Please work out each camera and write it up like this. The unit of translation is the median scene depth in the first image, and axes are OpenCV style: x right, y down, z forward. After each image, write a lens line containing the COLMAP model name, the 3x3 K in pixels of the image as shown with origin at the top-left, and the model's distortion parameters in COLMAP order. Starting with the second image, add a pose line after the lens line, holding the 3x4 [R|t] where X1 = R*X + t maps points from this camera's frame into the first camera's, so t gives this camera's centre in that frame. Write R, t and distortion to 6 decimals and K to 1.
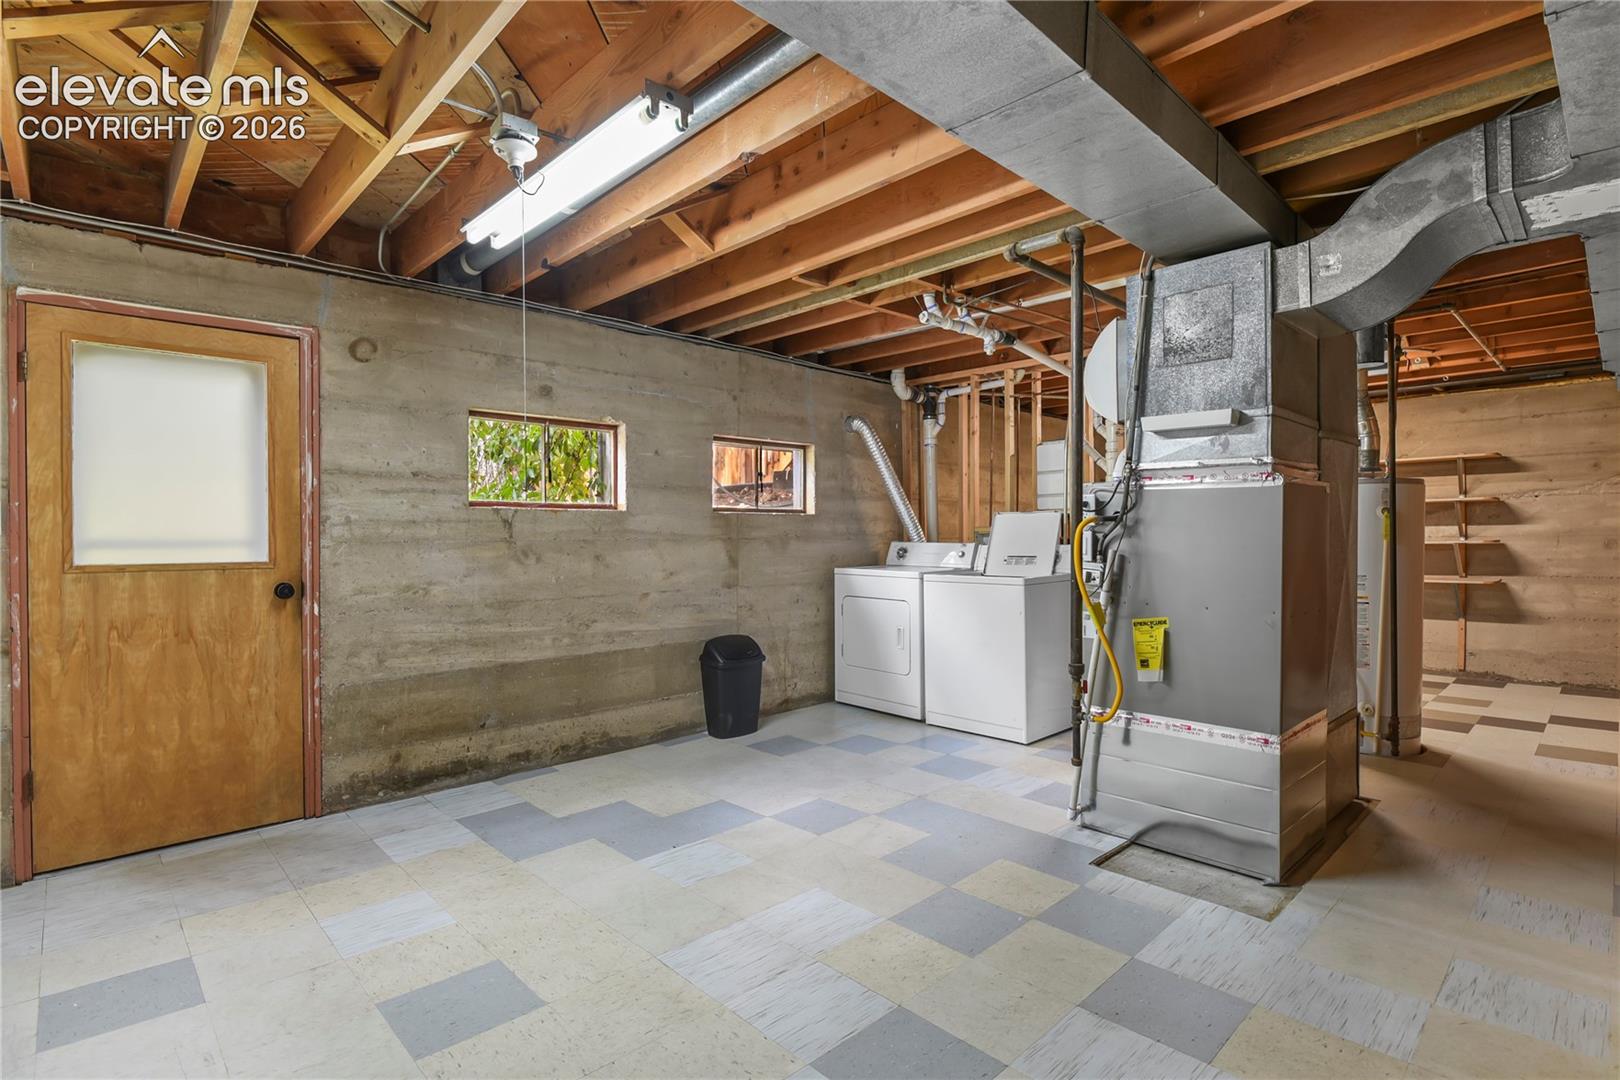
lens RADIAL K [[786.9, 0, 818.9], [0, 786.9, 538.7], [0, 0, 1]] dist [-0.001891, -0.011554]
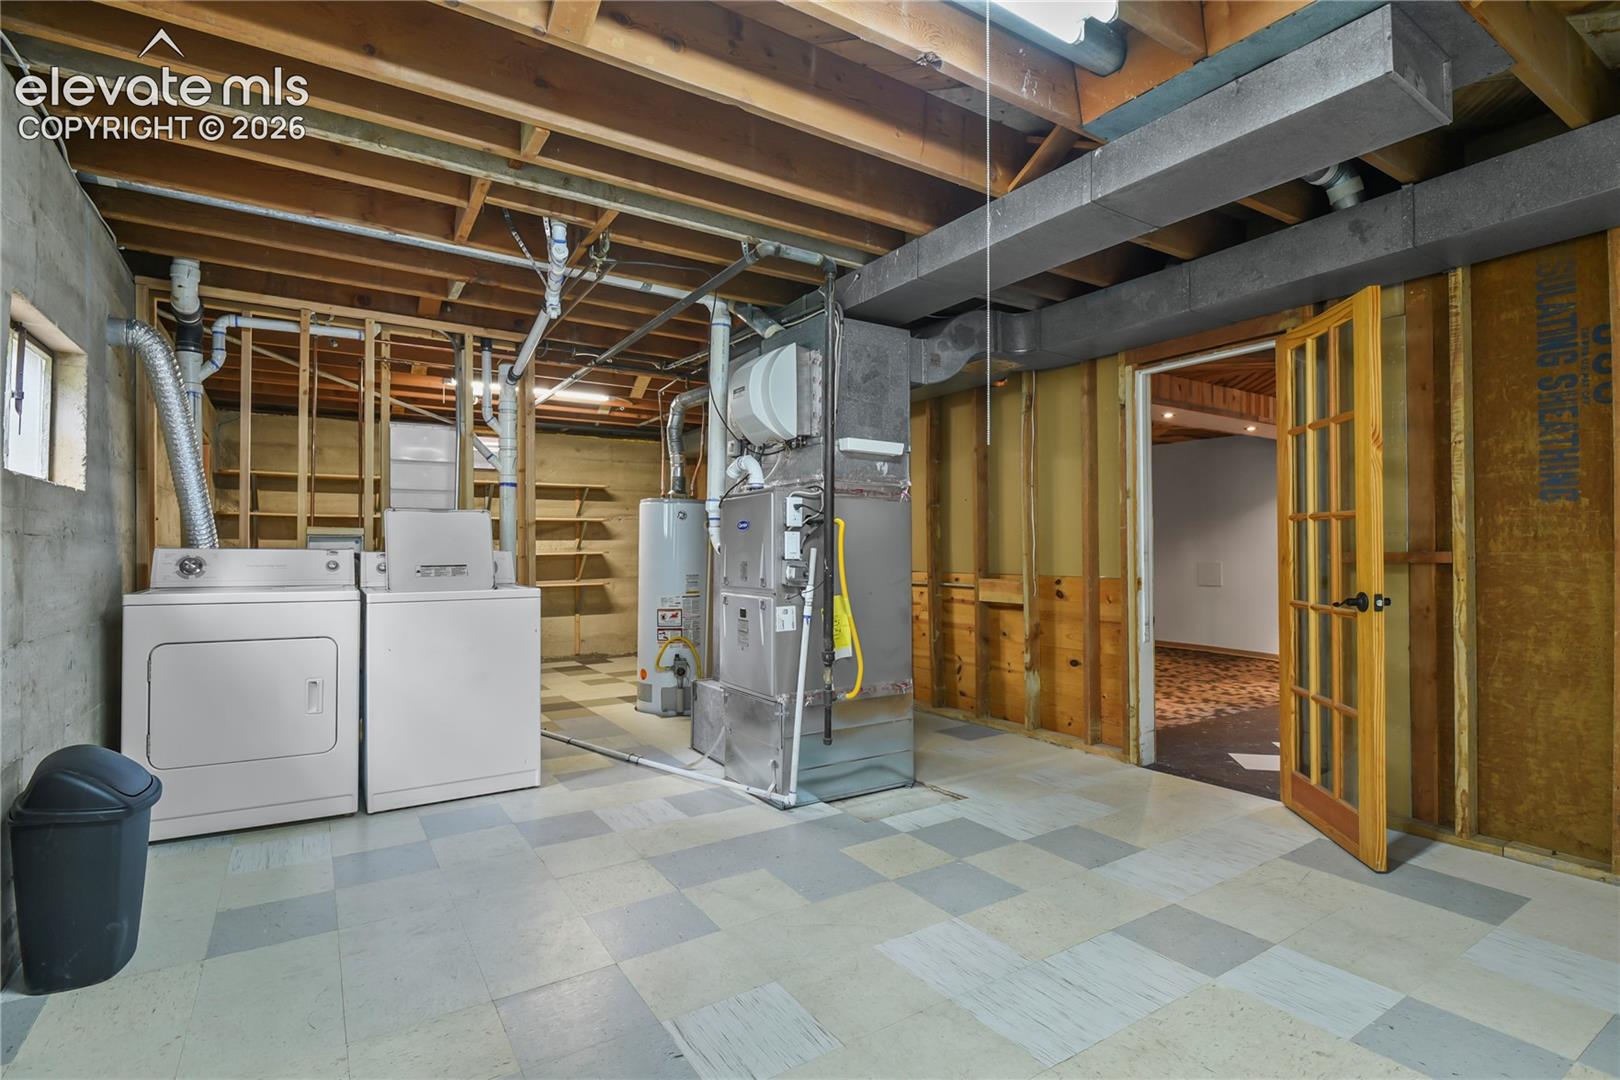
lens RADIAL K [[780.0, 0, 823.5], [0, 780.0, 539.0], [0, 0, 1]] dist [-0.000521, -0.011298]
pose [[0.180610, 0.020913, 0.983332, -0.587043], [0.006457, 0.999727, -0.022447, 0.020550], [-0.983534, 0.010404, 0.180426, 0.631903]]
